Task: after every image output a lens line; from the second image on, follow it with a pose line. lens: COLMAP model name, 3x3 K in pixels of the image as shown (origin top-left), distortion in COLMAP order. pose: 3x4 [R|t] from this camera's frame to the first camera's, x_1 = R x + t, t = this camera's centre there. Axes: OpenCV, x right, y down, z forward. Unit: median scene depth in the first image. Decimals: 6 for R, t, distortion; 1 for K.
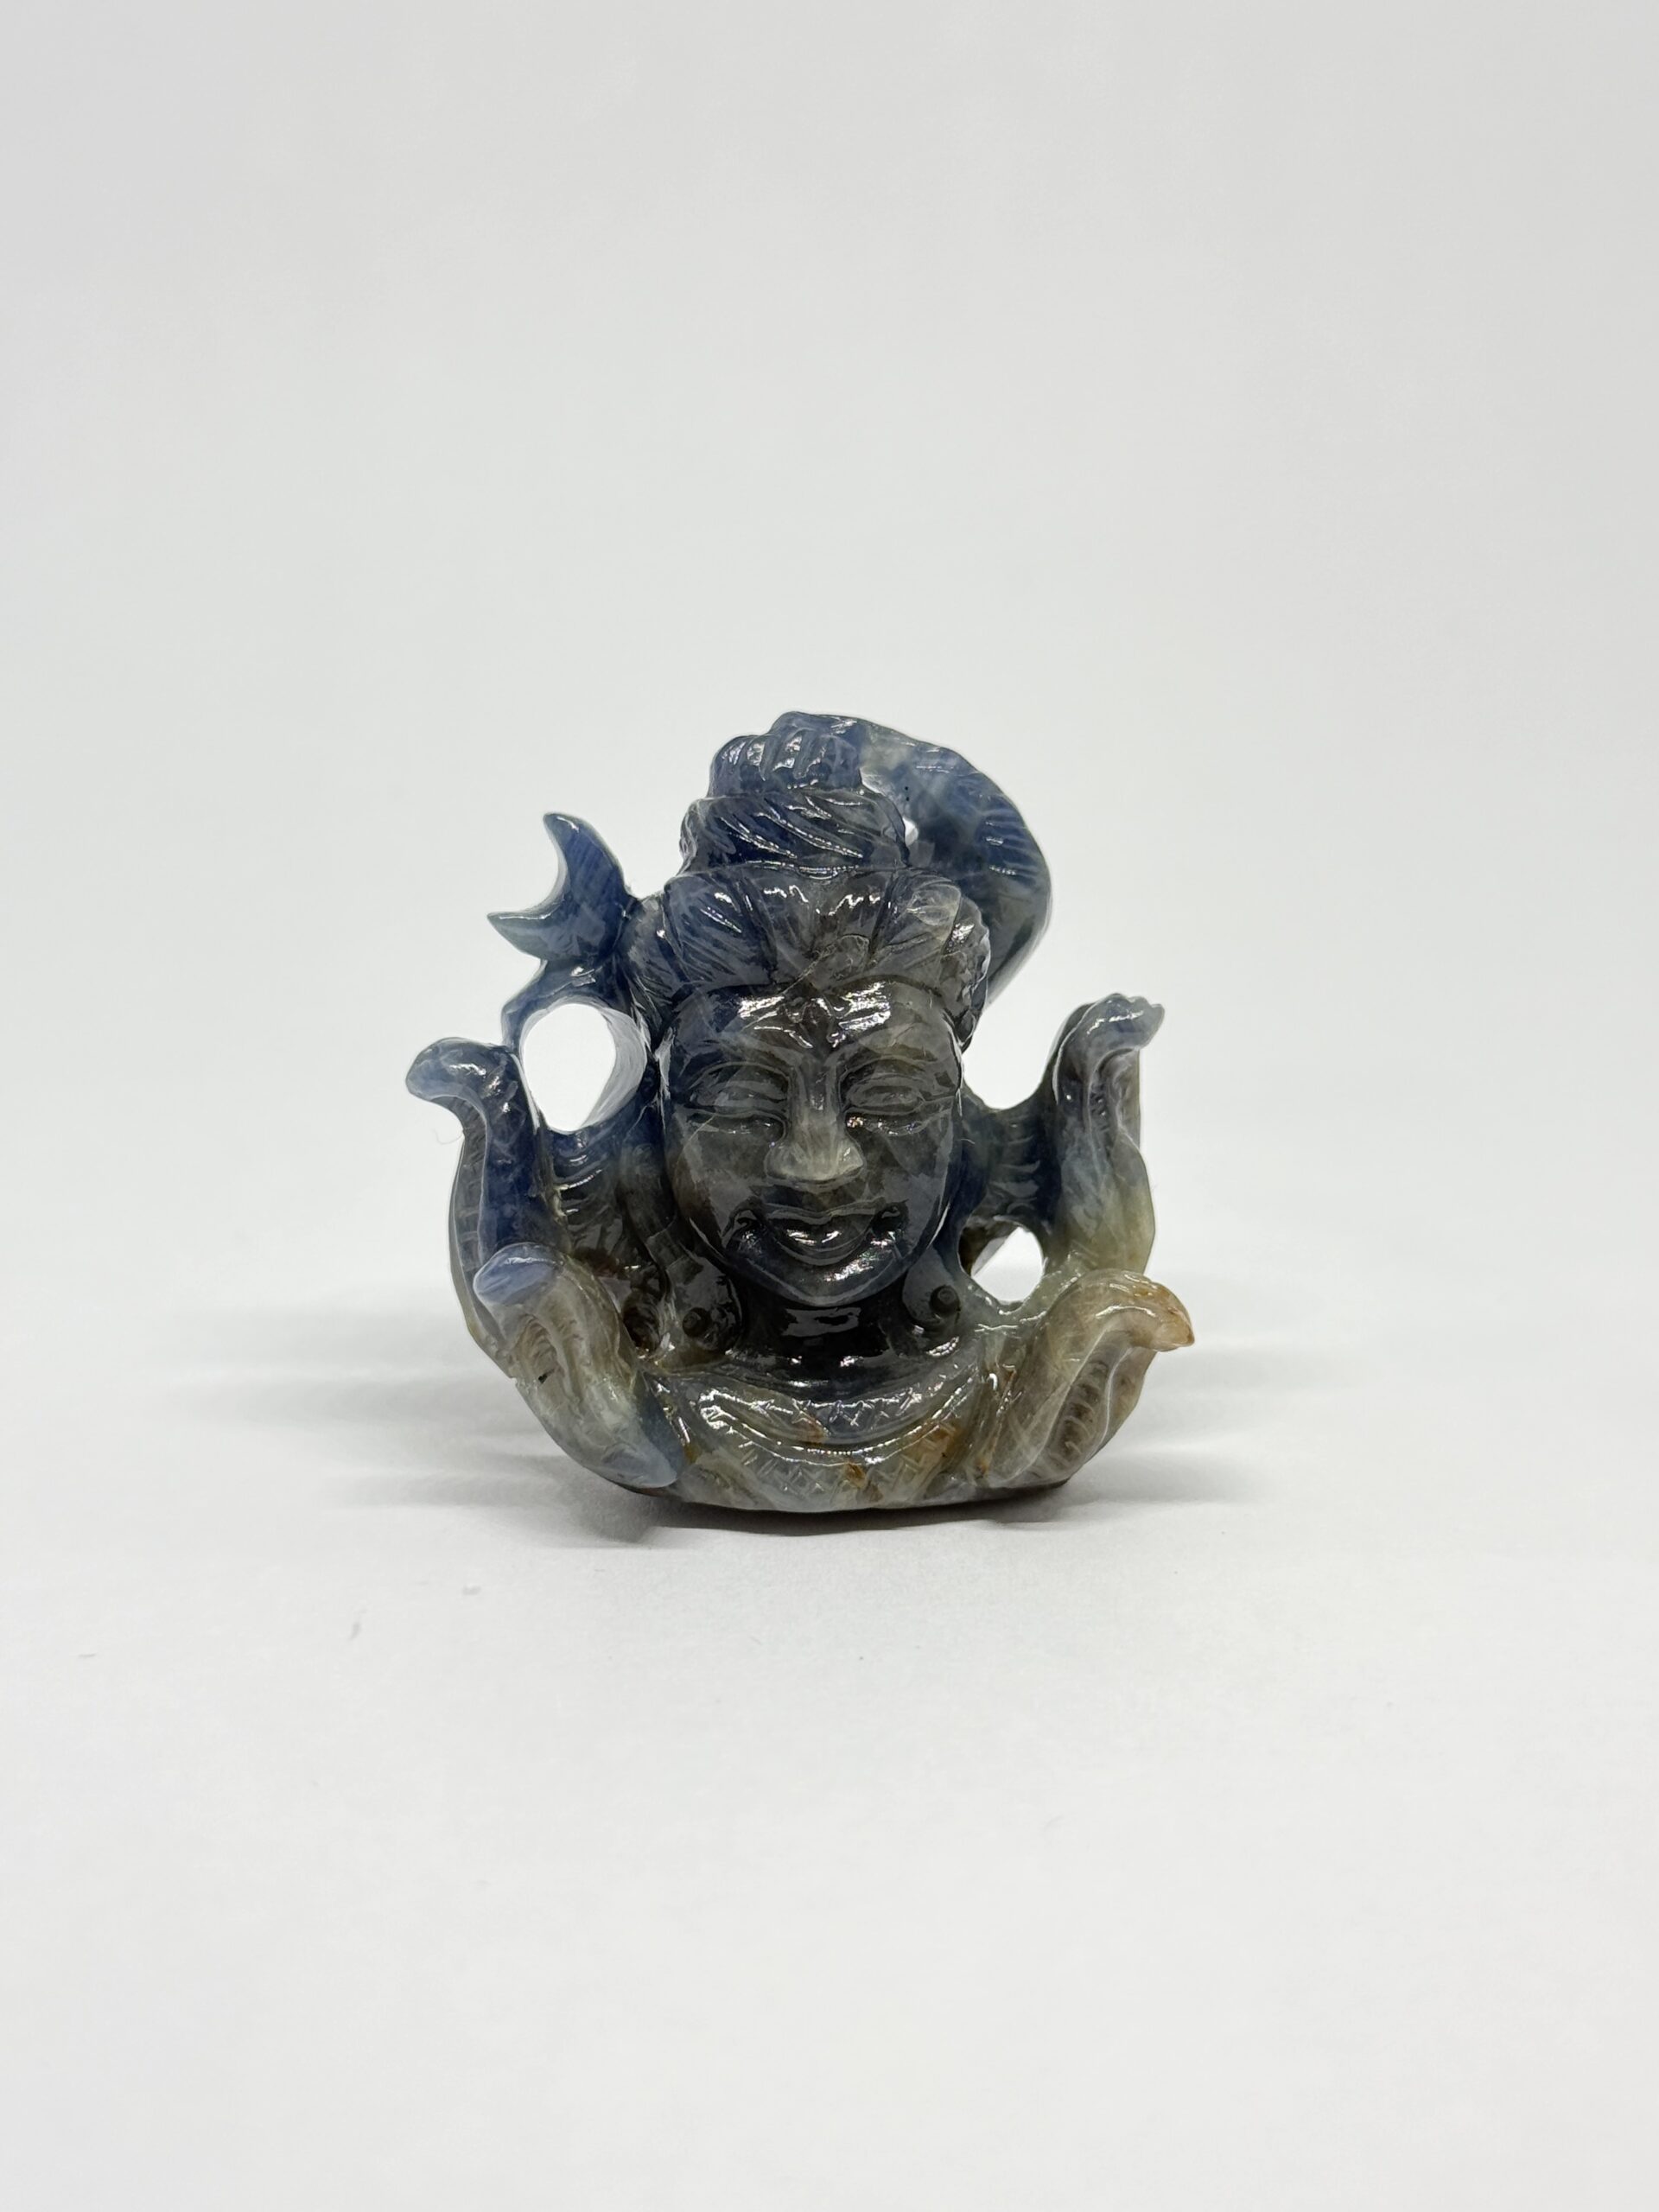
lens RADIAL K [[3998.1, 0, 829.5], [0, 3998.1, 1106.0], [0, 0, 1]] dist [0.003491, 0.006393]
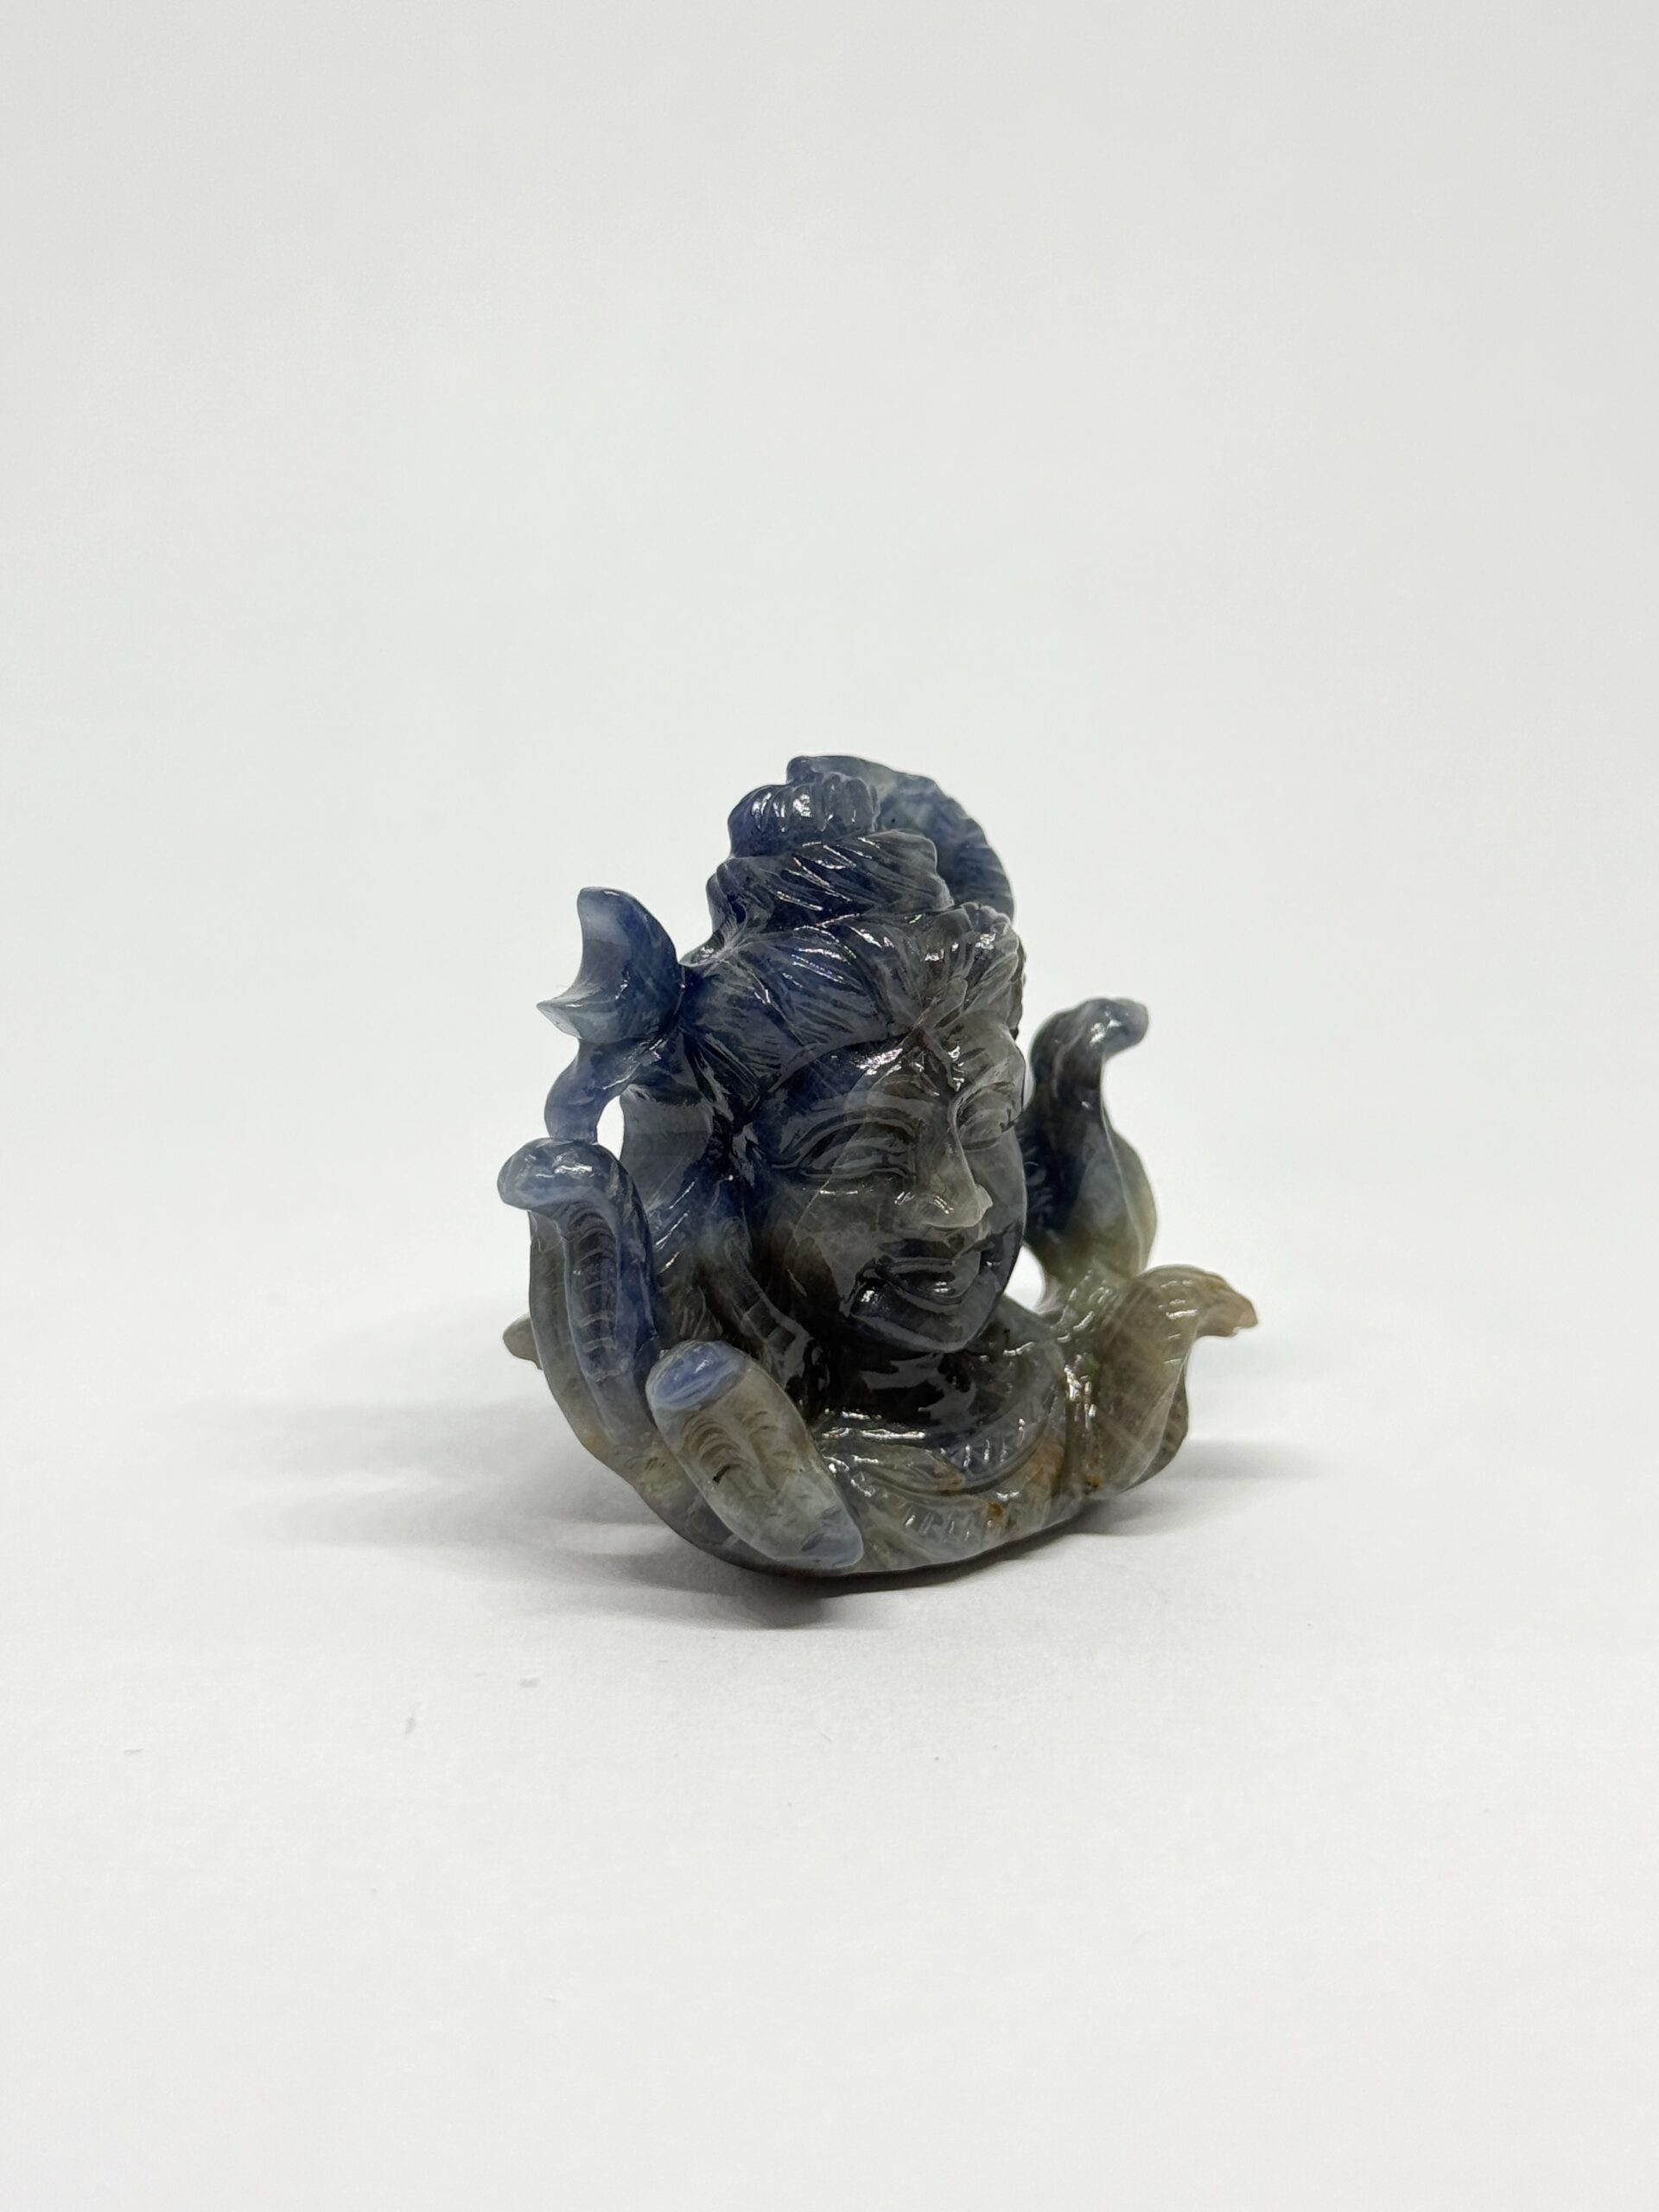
lens RADIAL K [[3998.1, 0, 829.5], [0, 3998.1, 1106.0], [0, 0, 1]] dist [0.003491, 0.006393]
pose [[0.877282, -0.147469, 0.456759, -0.472644], [0.133450, 0.989050, 0.063012, -0.076738], [-0.461050, 0.005675, 0.887356, 0.136594]]
